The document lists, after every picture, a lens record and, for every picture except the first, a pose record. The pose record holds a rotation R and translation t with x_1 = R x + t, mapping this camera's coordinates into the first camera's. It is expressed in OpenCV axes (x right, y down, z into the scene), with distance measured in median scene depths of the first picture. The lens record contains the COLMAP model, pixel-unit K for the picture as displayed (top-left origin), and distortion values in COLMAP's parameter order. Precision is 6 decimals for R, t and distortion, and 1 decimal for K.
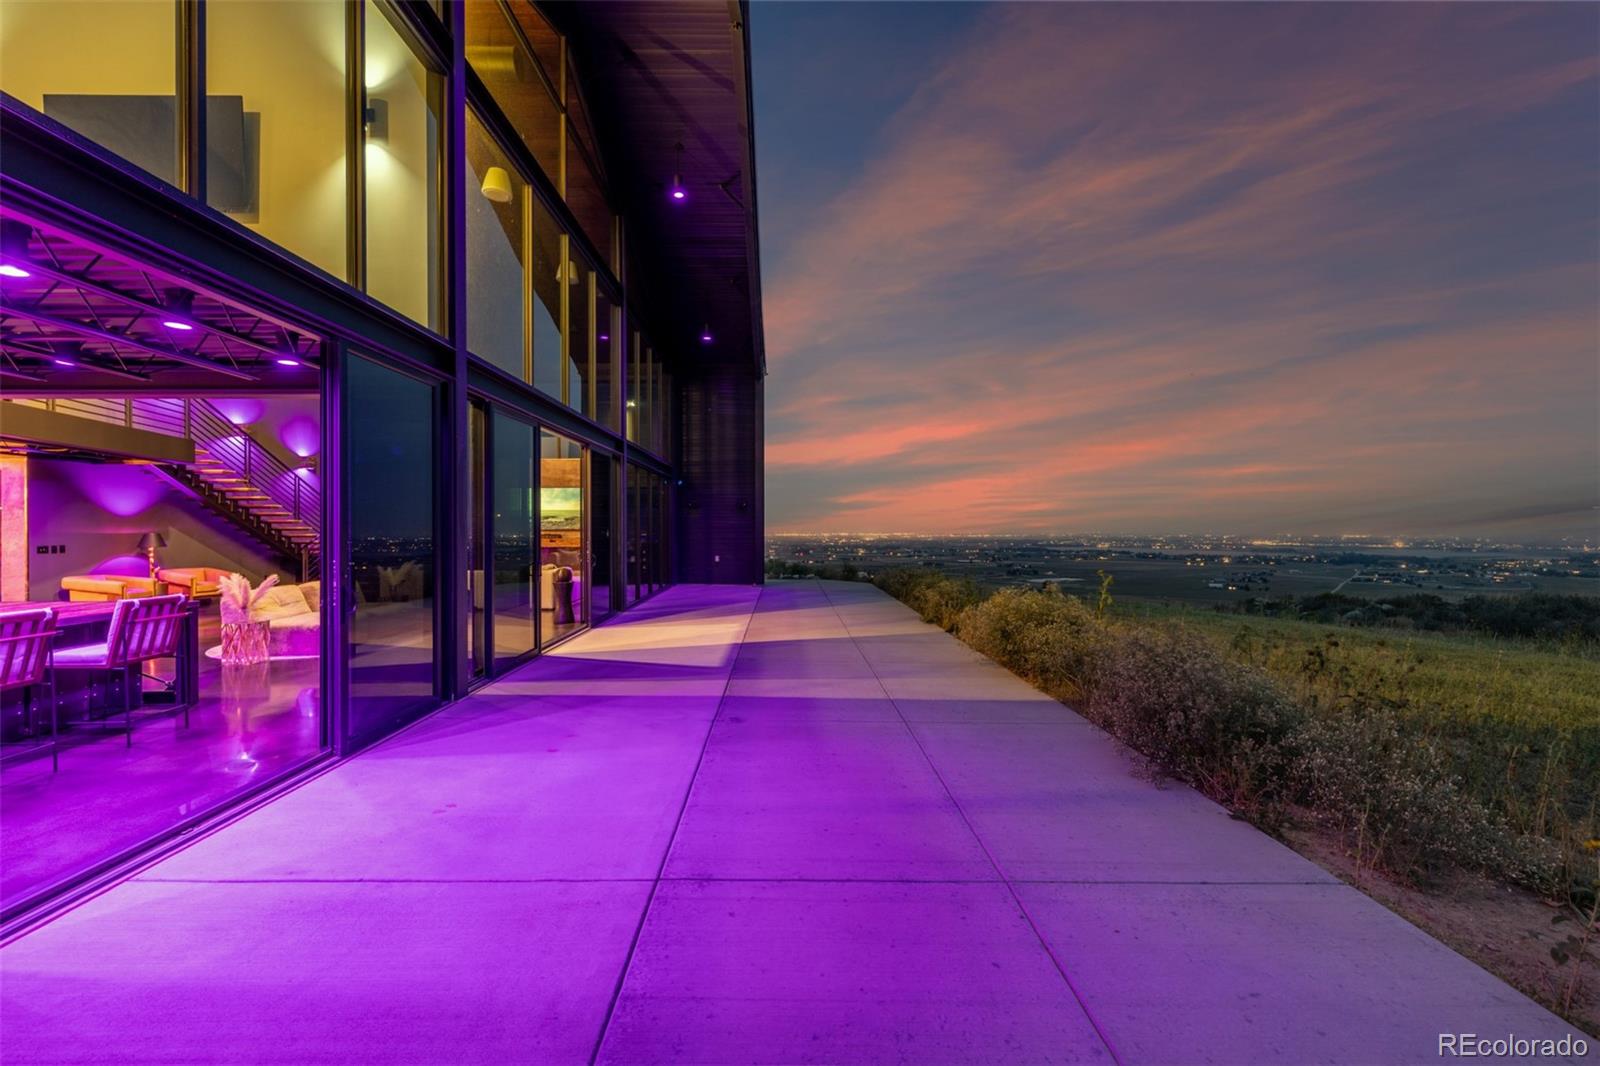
lens RADIAL K [[680.7, 0, 790.7], [0, 680.7, 527.6], [0, 0, 1]] dist [-0.001581, -0.000134]
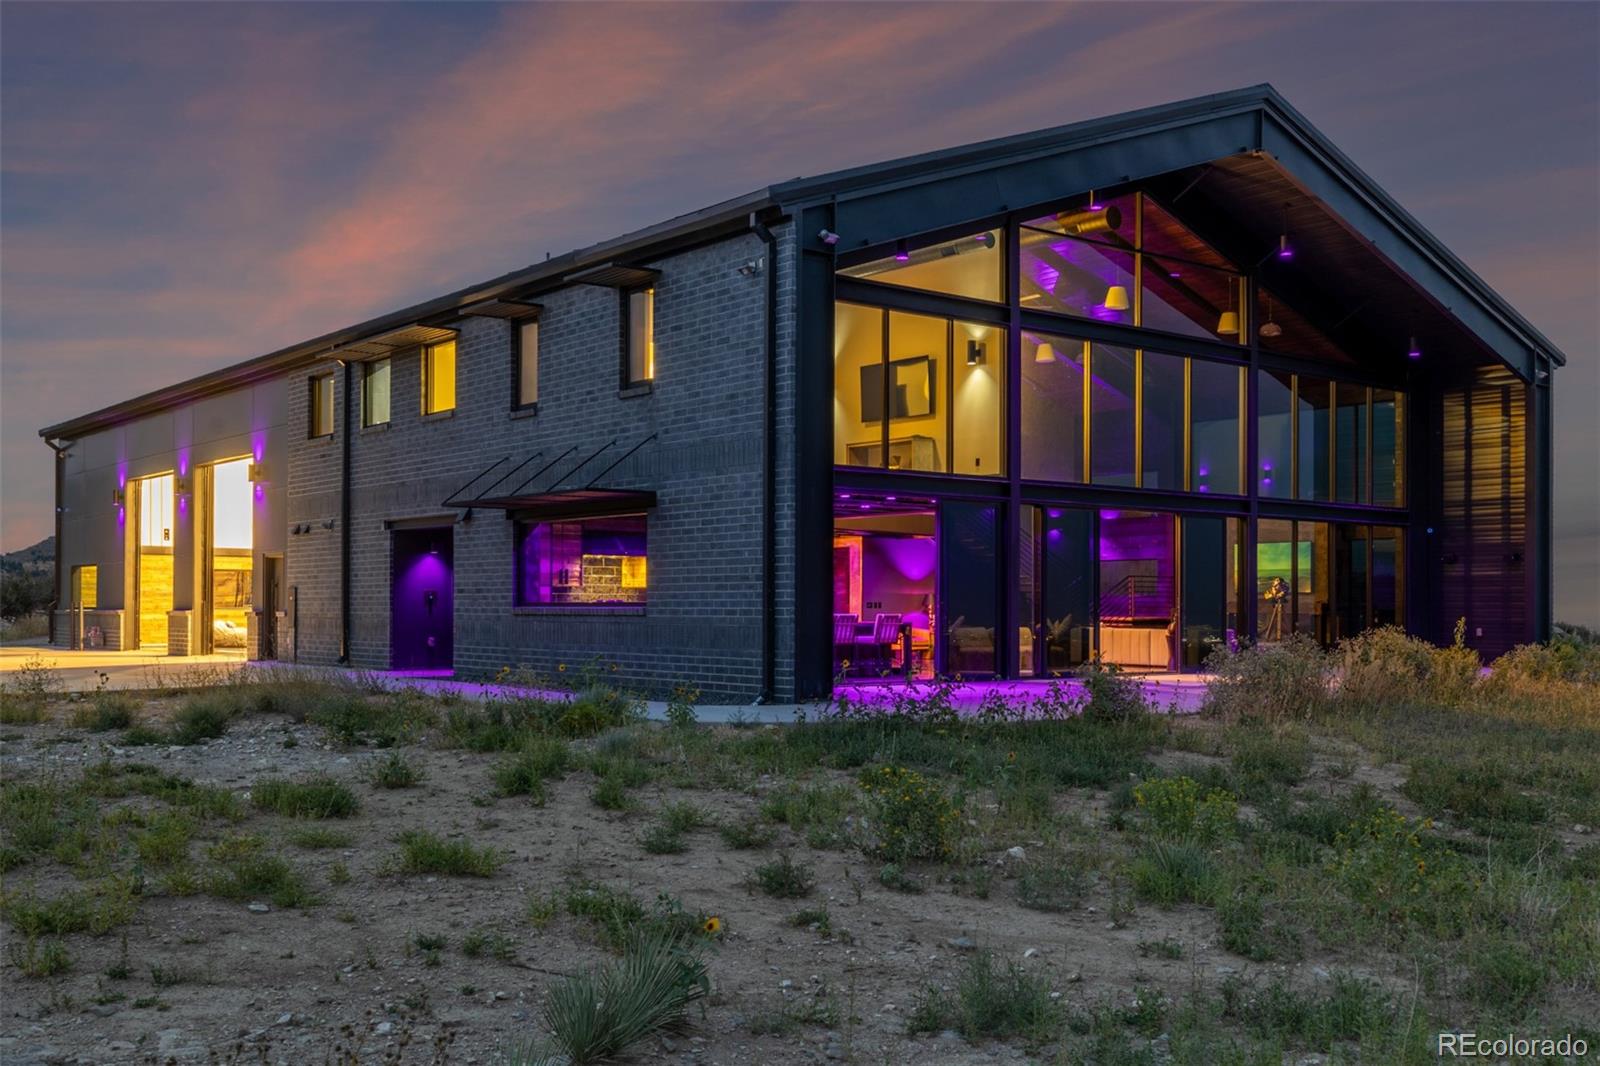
lens RADIAL K [[1613.1, 0, 799.6], [0, 1613.1, 536.0], [0, 0, 1]] dist [0.007094, 0.000000]
pose [[0.626414, -0.028403, -0.778973, 0.808039], [-0.005167, 0.999163, -0.040587, 0.017254], [0.779473, 0.029449, 0.625743, -0.681771]]
